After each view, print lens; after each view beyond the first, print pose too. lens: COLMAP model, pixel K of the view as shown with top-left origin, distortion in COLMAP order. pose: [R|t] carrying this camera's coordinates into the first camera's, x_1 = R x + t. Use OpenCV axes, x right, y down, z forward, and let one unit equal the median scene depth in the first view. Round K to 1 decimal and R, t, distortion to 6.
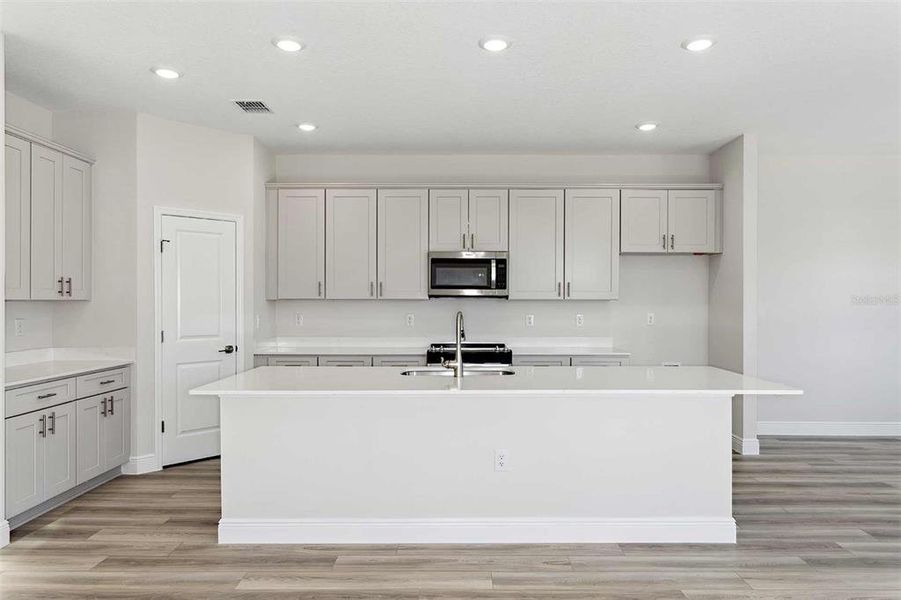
lens RADIAL K [[586.5, 0, 450.3], [0, 586.5, 303.7], [0, 0, 1]] dist [0.002554, -0.001895]
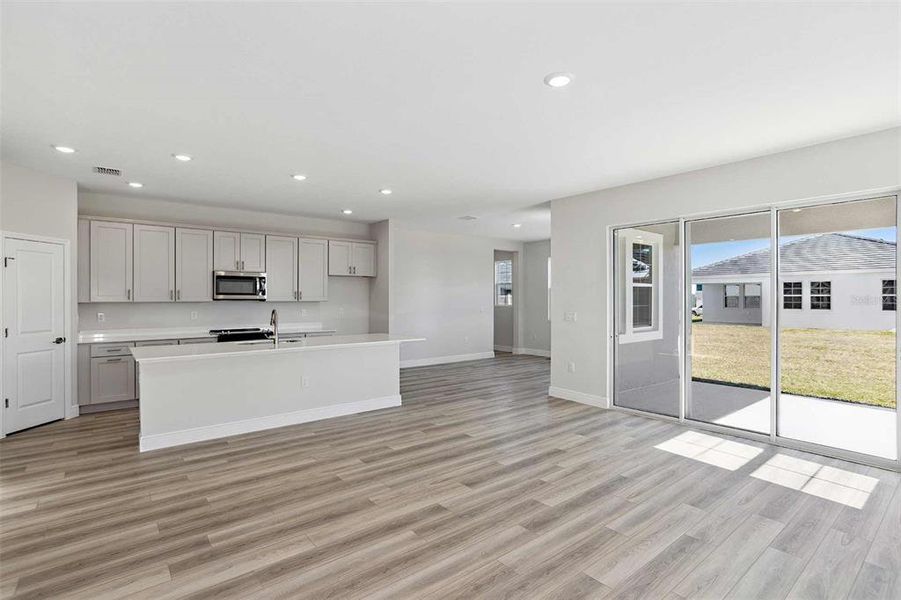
lens RADIAL K [[413.1, 0, 448.5], [0, 413.1, 297.6], [0, 0, 1]] dist [0.021296, 0.000134]
pose [[0.778307, 0.000472, 0.627883, -0.245119], [0.004666, 0.999968, -0.006536, -0.008129], [-0.627866, 0.008017, 0.778280, -0.249939]]
